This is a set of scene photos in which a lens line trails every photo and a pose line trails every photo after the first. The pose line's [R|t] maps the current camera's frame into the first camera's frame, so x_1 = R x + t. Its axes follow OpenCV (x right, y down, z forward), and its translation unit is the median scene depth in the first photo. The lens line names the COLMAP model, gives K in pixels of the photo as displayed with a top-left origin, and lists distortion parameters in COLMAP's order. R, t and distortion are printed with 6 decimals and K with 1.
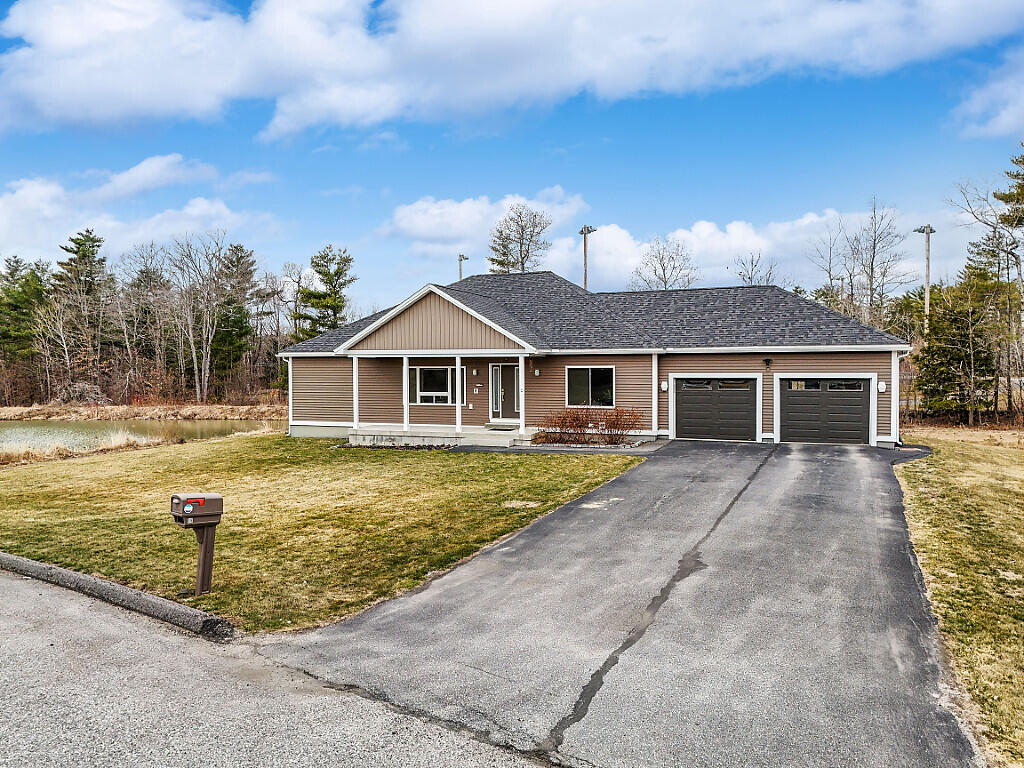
lens RADIAL K [[800.7, 0, 495.7], [0, 800.7, 411.7], [0, 0, 1]] dist [0.057115, 0.001747]
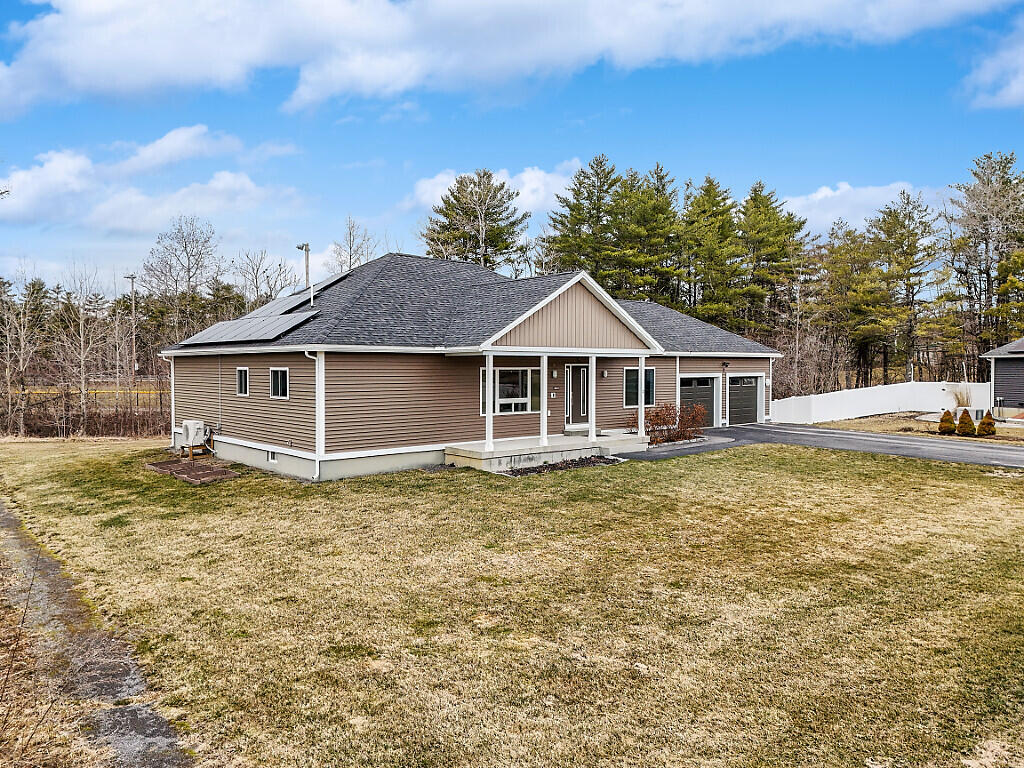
lens RADIAL K [[746.1, 0, 515.8], [0, 746.1, 379.4], [0, 0, 1]] dist [0.098283, -0.107427]
pose [[0.434018, -0.012108, 0.900823, -0.792769], [0.053071, 0.998517, -0.012148, -0.035822], [-0.899340, 0.053080, 0.434017, 0.684477]]
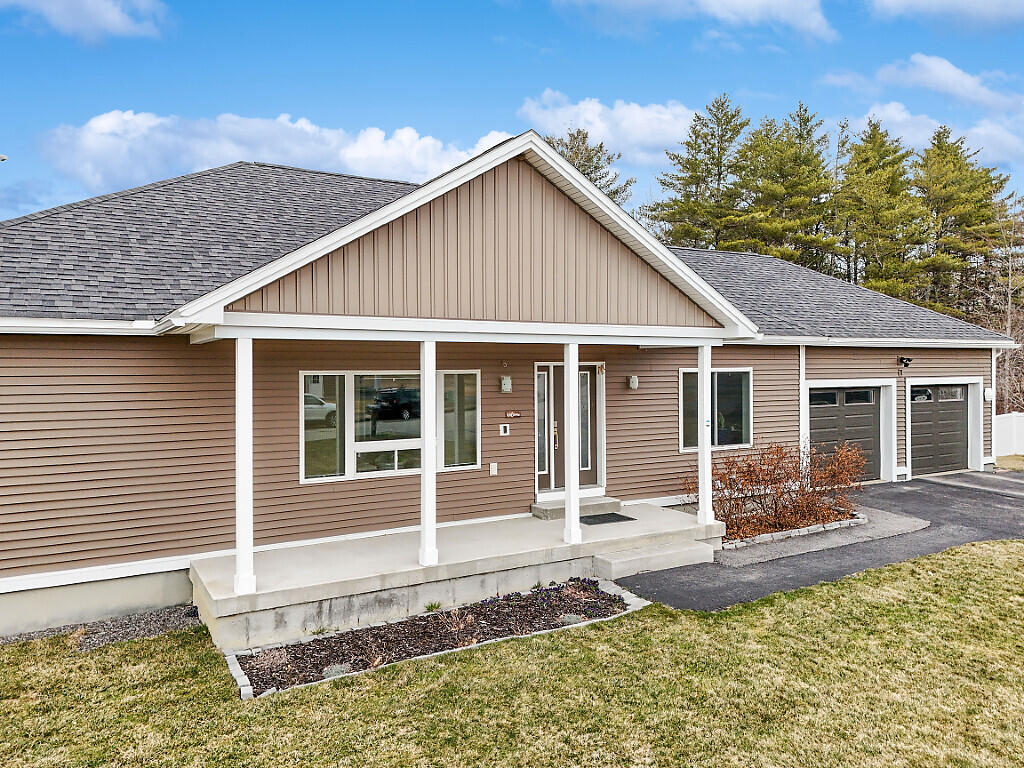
lens RADIAL K [[760.5, 0, 513.1], [0, 760.5, 372.0], [0, 0, 1]] dist [0.046055, -0.005571]
pose [[0.596288, -0.004183, 0.802760, -0.336272], [0.052056, 0.998083, -0.033467, -0.042575], [-0.801081, 0.061744, 0.595363, 0.771029]]
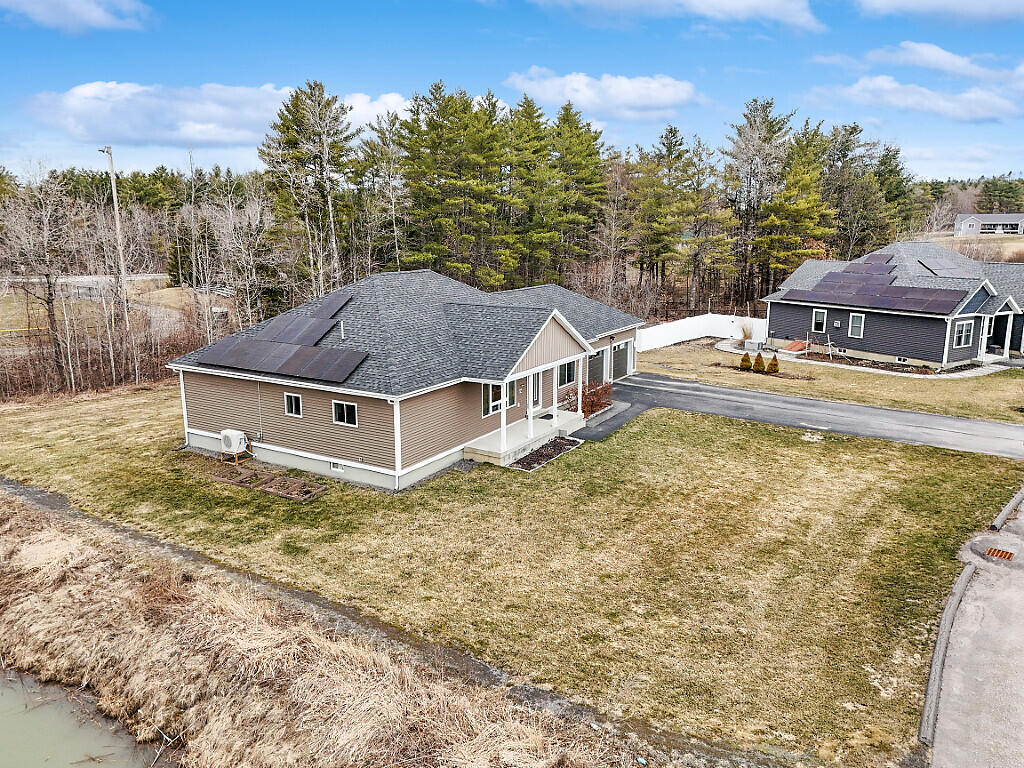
lens RADIAL K [[746.1, 0, 515.8], [0, 746.1, 379.4], [0, 0, 1]] dist [0.098283, -0.107427]
pose [[0.143593, -0.194664, 0.970303, -1.096571], [0.062620, 0.980286, 0.187400, -0.250809], [-0.987654, 0.033851, 0.152952, 0.846308]]
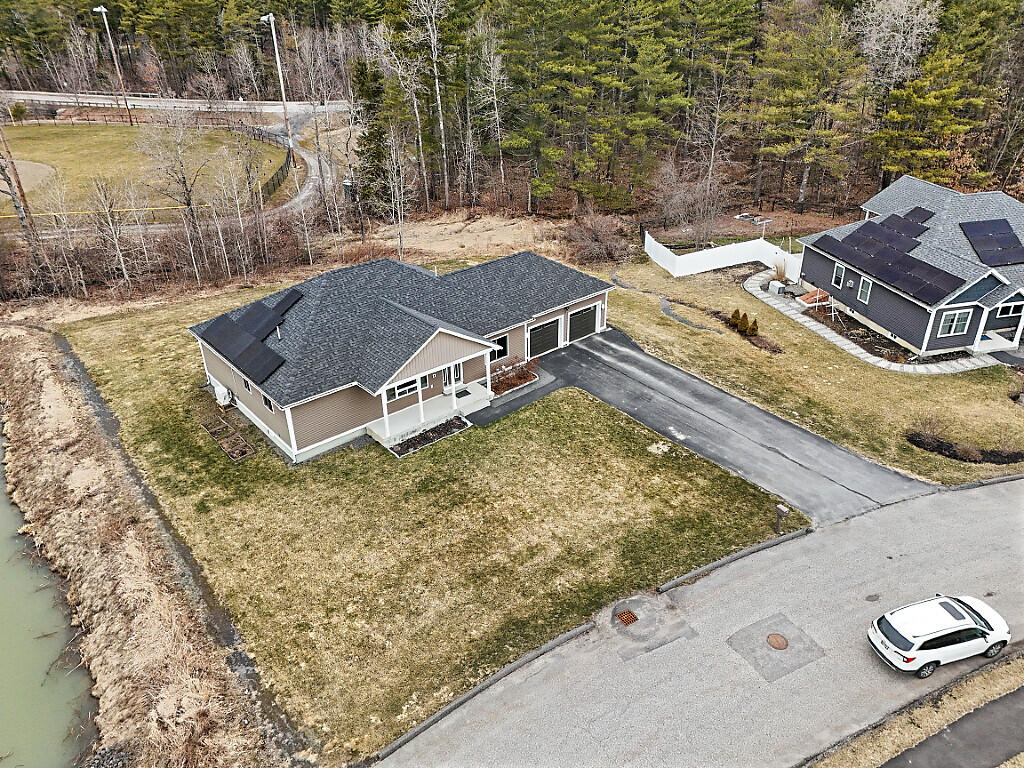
lens RADIAL K [[746.1, 0, 515.8], [0, 746.1, 379.4], [0, 0, 1]] dist [0.098283, -0.107427]
pose [[0.450674, -0.421263, 0.787039, -1.047736], [0.070914, 0.895758, 0.438848, -0.615358], [-0.889868, -0.141965, 0.433568, 0.273709]]
